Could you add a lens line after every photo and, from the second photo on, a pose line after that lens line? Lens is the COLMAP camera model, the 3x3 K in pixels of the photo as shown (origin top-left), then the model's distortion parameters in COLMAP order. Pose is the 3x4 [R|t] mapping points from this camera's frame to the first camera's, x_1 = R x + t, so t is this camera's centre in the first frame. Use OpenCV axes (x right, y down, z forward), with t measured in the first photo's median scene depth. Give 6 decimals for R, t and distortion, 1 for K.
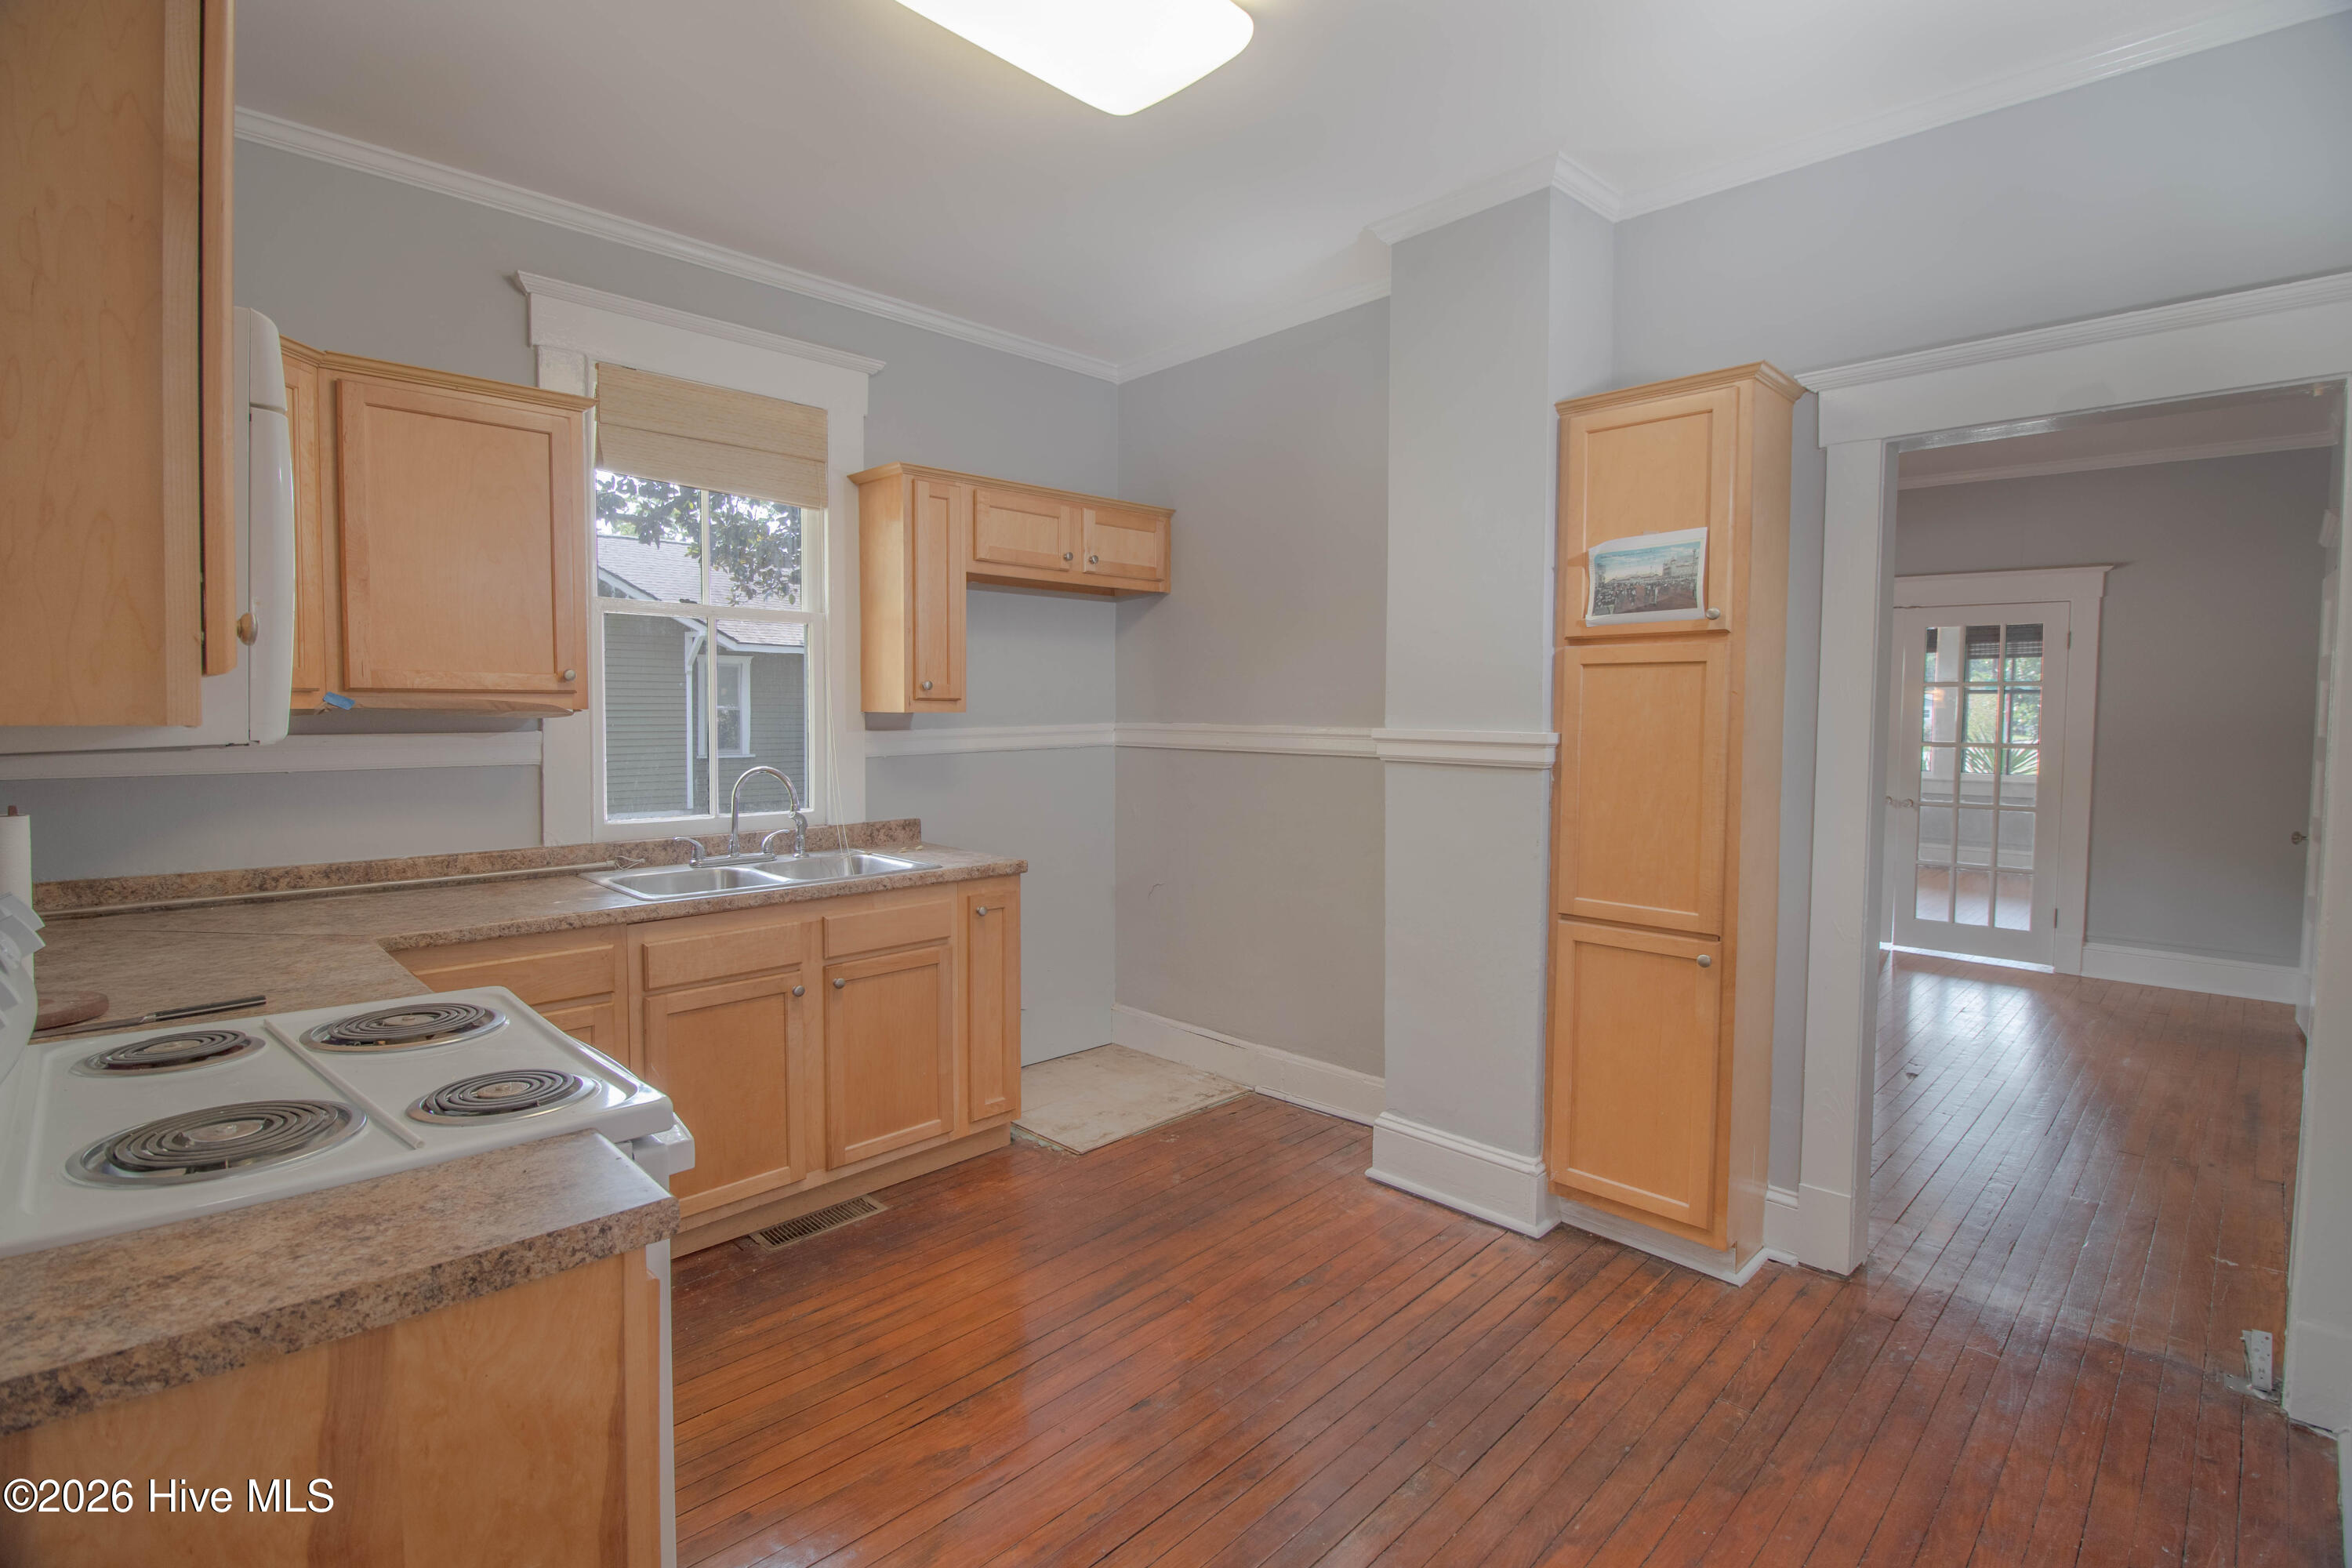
lens RADIAL K [[1093.7, 0, 1187.3], [0, 1093.7, 754.5], [0, 0, 1]] dist [-0.000363, -0.014248]
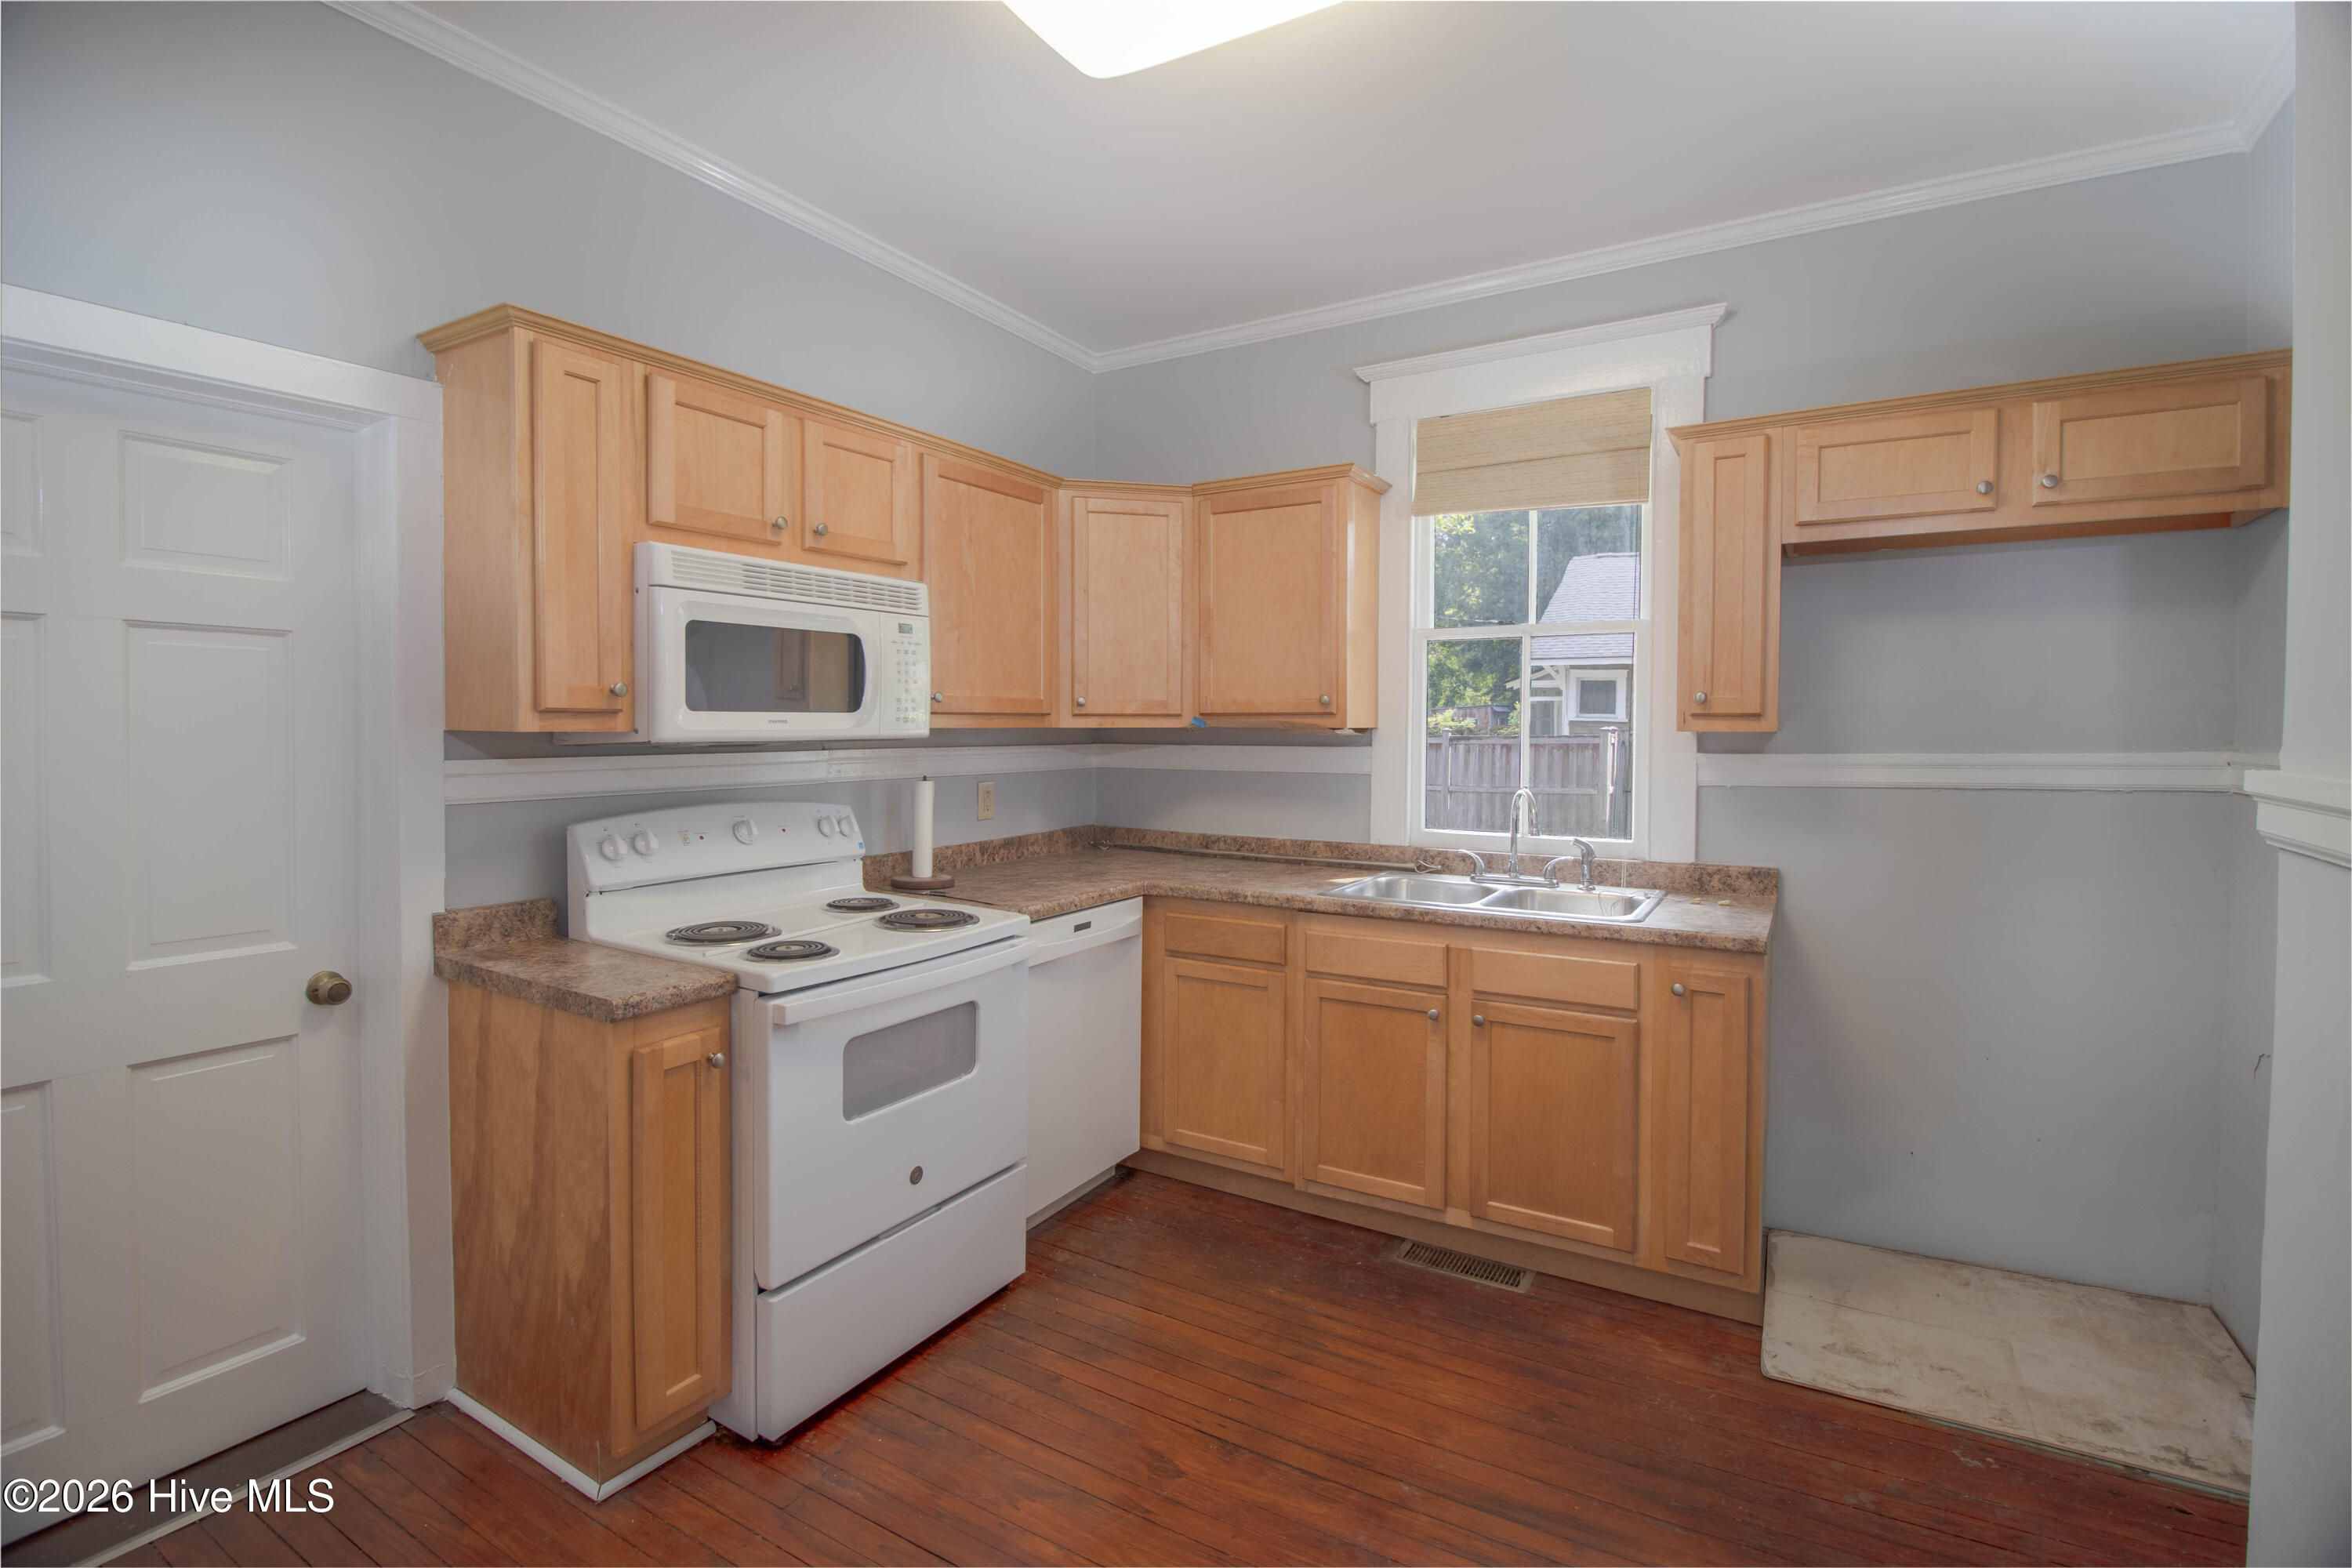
lens RADIAL K [[1093.7, 0, 1187.3], [0, 1093.7, 754.5], [0, 0, 1]] dist [-0.000363, -0.014248]
pose [[0.235176, 0.021651, -0.971712, 0.510932], [-0.040029, 0.999119, 0.012573, -0.019492], [0.971128, 0.035939, 0.235835, 0.512793]]
